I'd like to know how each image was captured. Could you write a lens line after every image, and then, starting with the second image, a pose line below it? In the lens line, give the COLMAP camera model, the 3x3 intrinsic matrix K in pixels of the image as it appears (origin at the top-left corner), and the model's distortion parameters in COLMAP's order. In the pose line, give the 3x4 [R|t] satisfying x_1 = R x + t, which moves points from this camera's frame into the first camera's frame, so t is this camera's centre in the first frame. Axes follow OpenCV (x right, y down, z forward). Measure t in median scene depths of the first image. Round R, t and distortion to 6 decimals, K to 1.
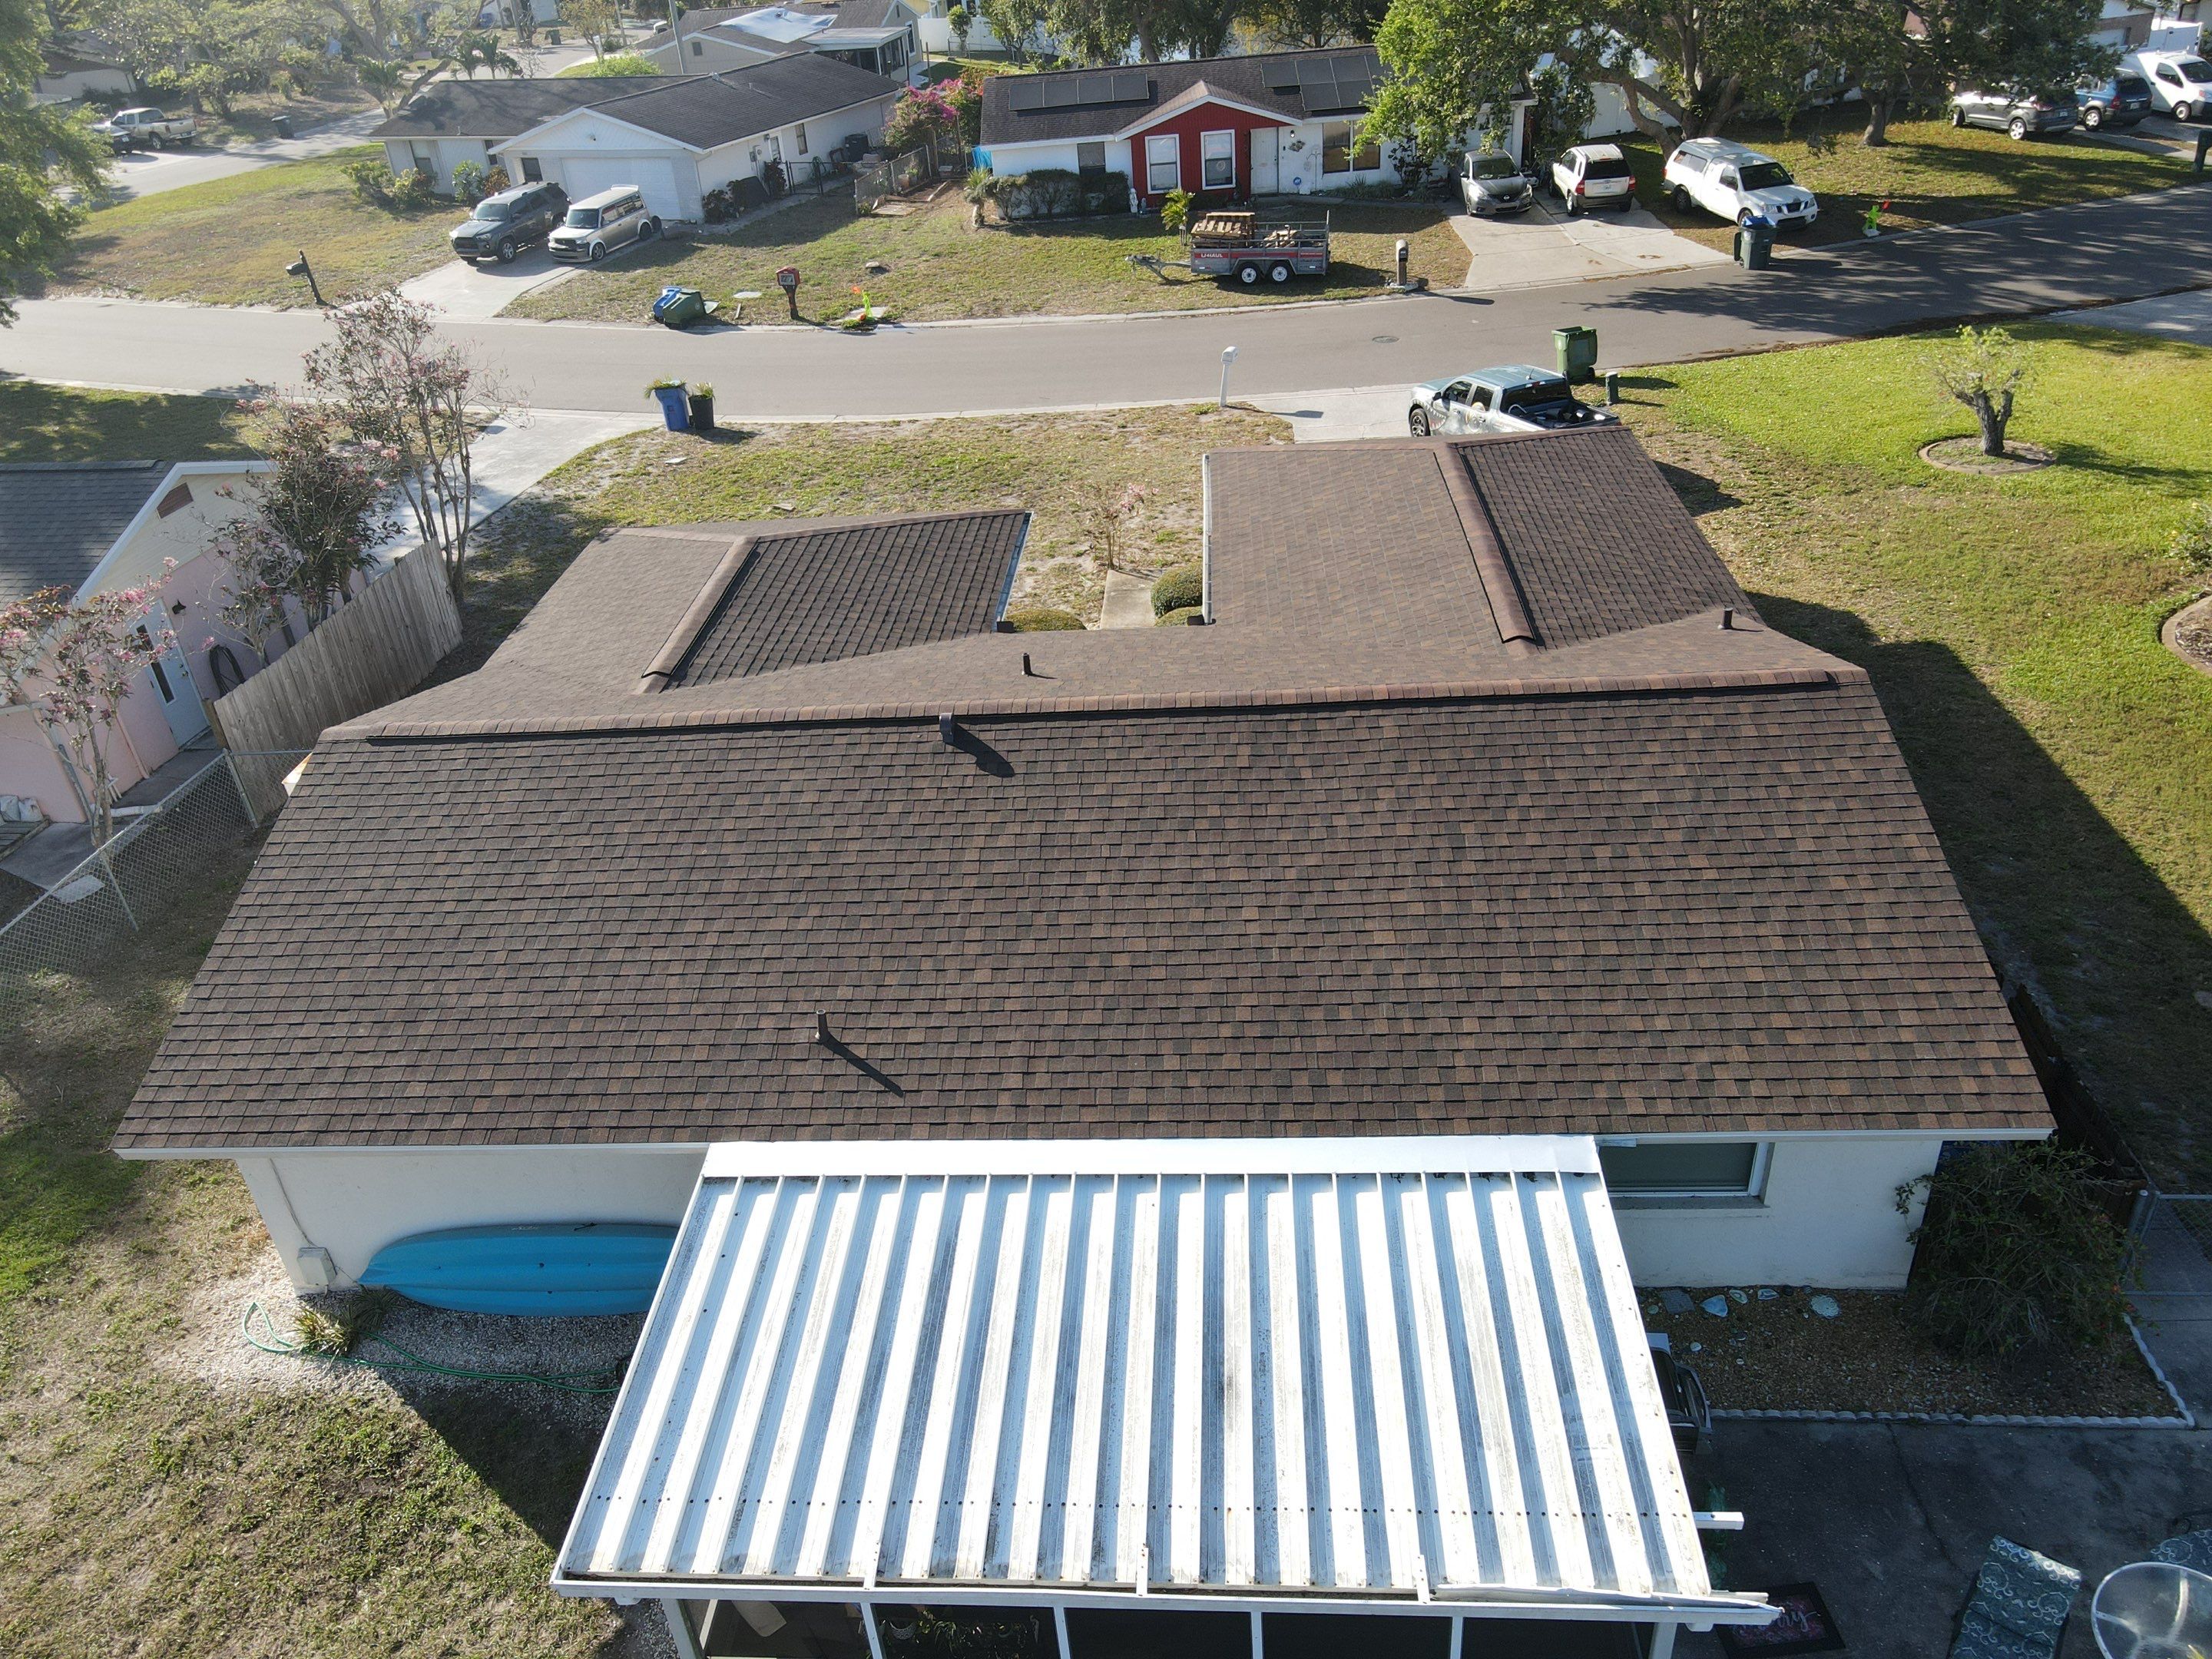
lens RADIAL K [[1626.1, 0, 1073.0], [0, 1626.1, 802.7], [0, 0, 1]] dist [0.030661, -0.035976]
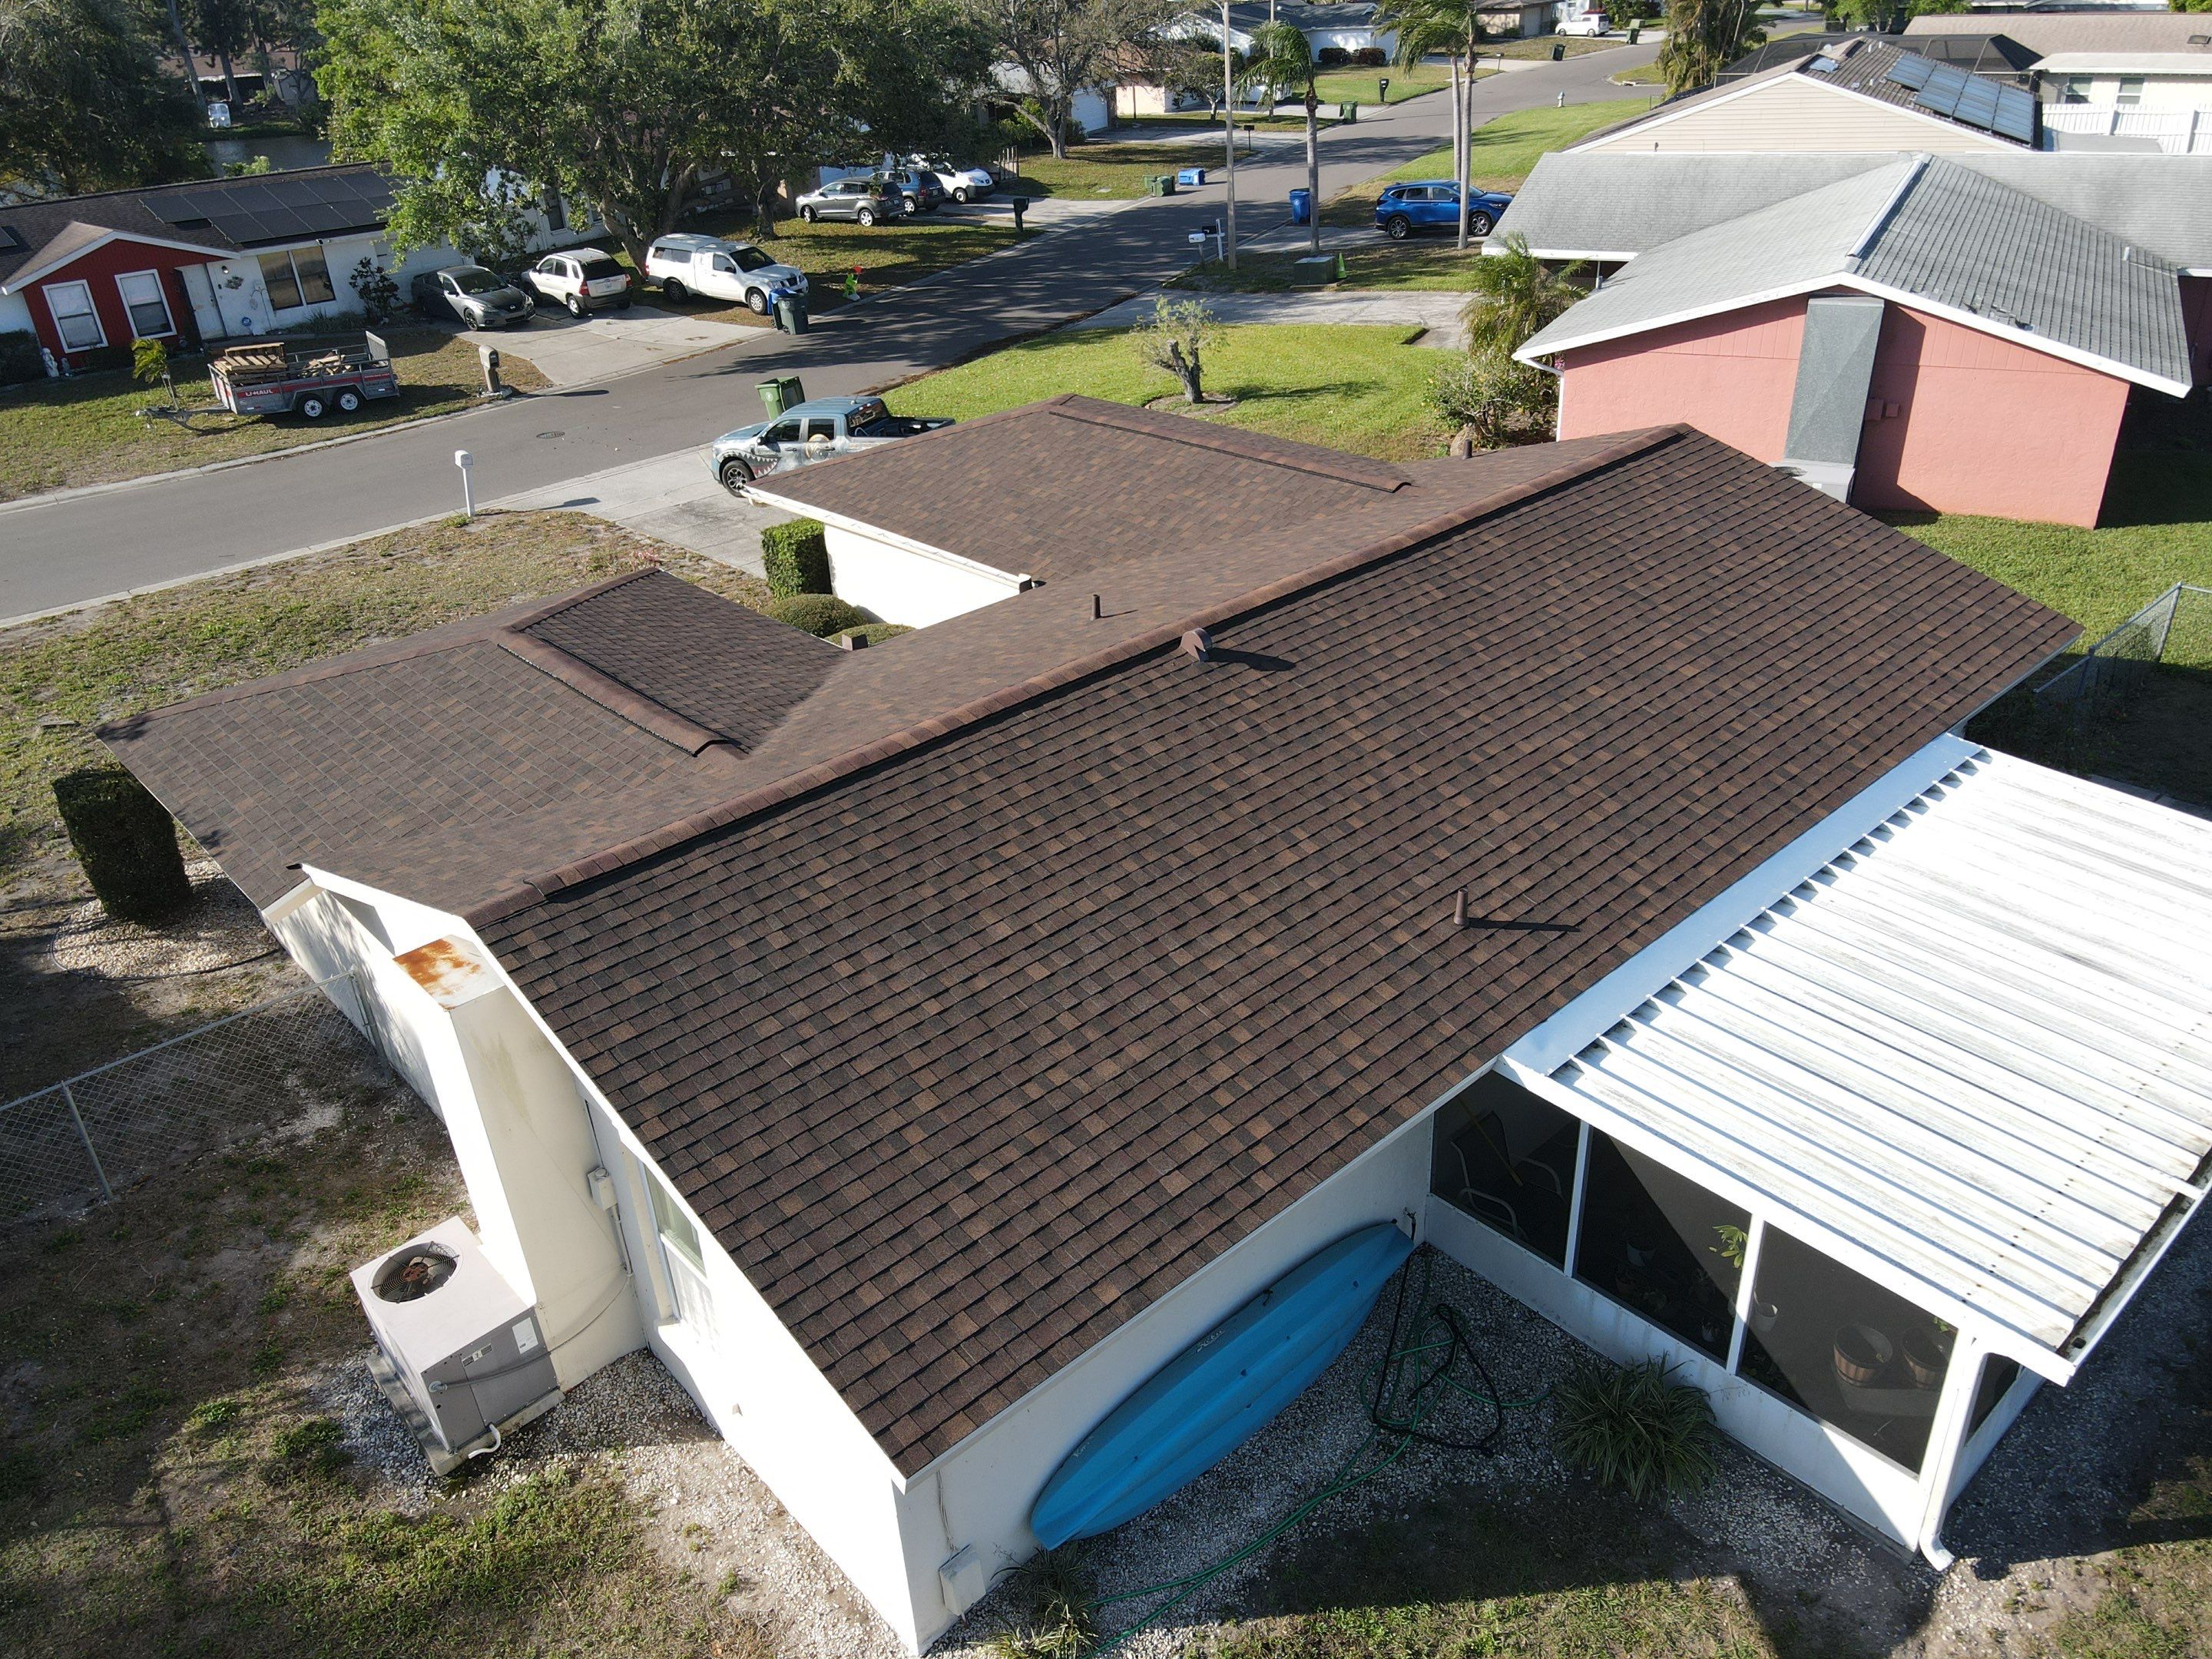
lens RADIAL K [[1607.3, 0, 1080.5], [0, 1607.3, 833.8], [0, 0, 1]] dist [0.025303, -0.004301]
pose [[0.695503, -0.310790, 0.647831, -0.239923], [0.364226, 0.929686, 0.054979, -0.007222], [-0.619367, 0.197719, 0.759798, 0.125888]]
